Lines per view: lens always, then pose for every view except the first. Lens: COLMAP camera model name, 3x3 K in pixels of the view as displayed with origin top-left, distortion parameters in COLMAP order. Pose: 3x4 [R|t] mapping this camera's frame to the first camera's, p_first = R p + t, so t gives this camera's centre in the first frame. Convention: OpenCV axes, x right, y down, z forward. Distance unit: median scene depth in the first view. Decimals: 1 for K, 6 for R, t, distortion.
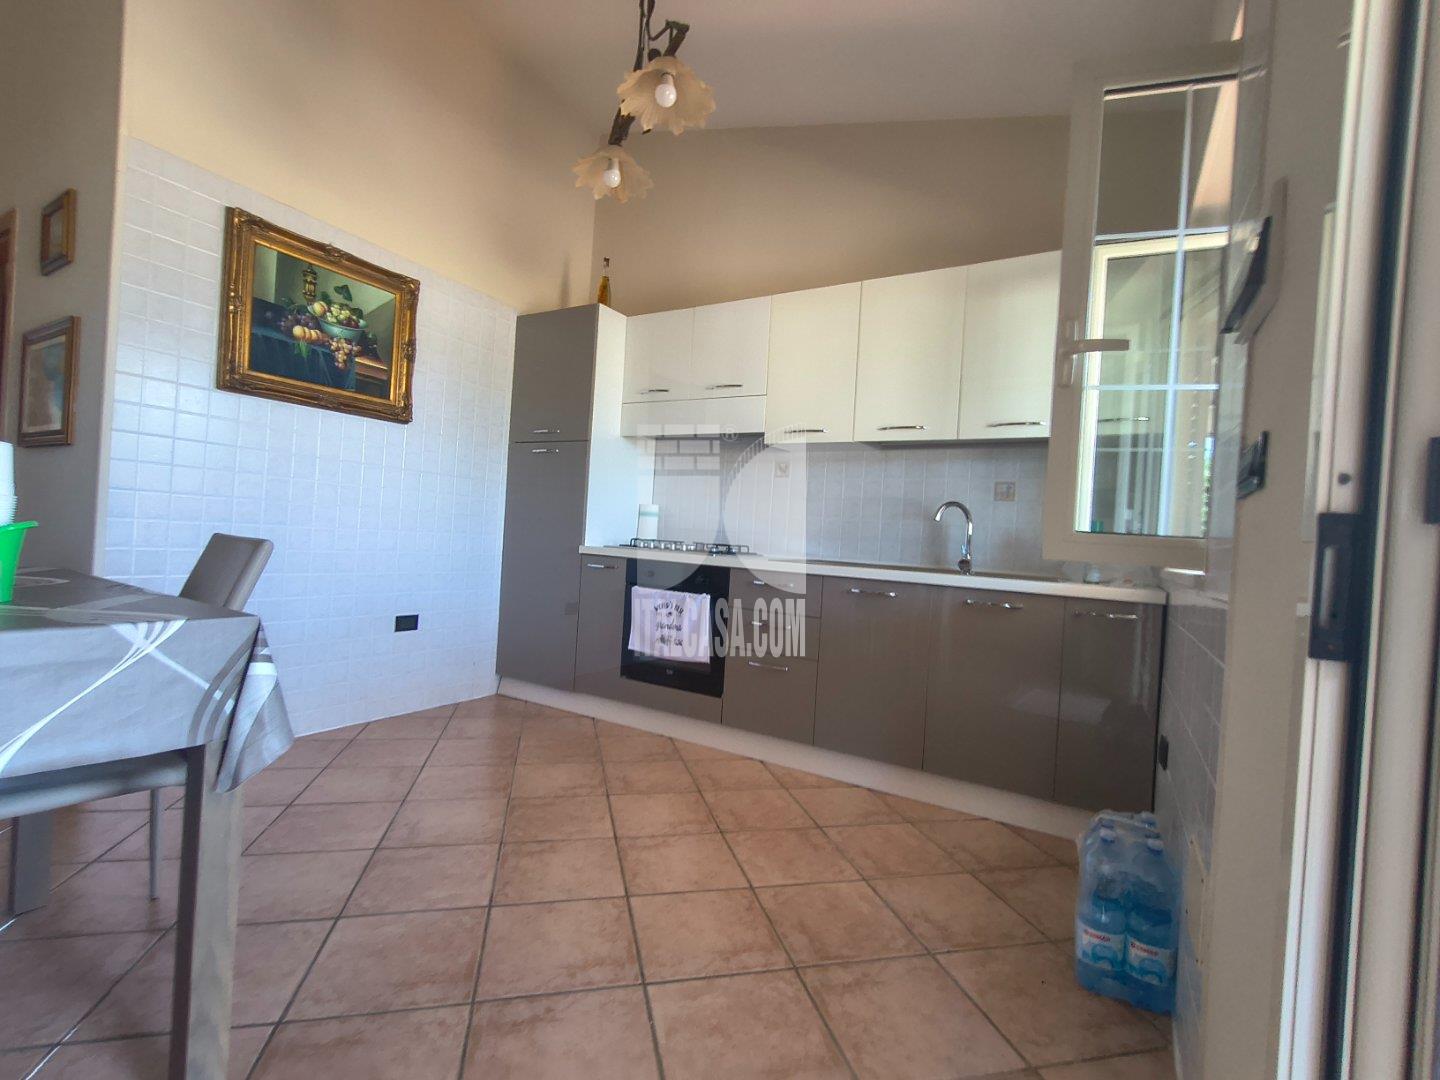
lens RADIAL K [[654.9, 0, 724.2], [0, 654.9, 540.5], [0, 0, 1]] dist [0.000533, -0.000276]
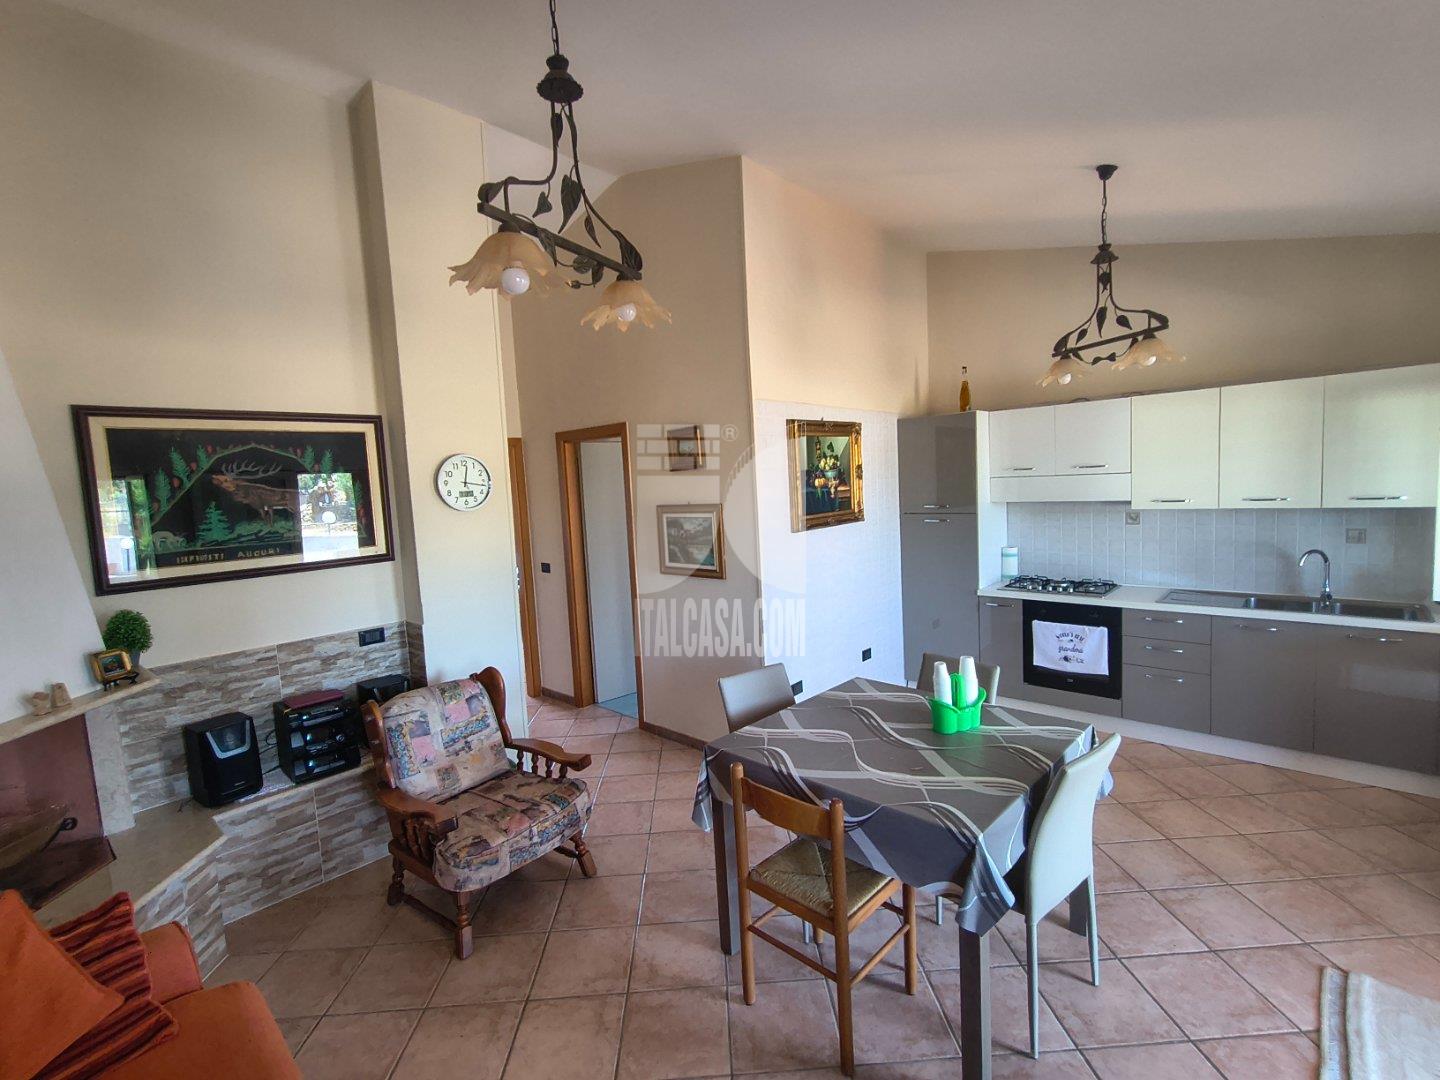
lens RADIAL K [[654.9, 0, 717.3], [0, 654.9, 537.2], [0, 0, 1]] dist [0.000533, -0.000276]
pose [[0.970424, -0.092387, -0.223029, -0.503957], [0.110457, 0.991418, 0.069928, -0.301129], [0.214654, -0.092495, 0.972300, -0.522616]]
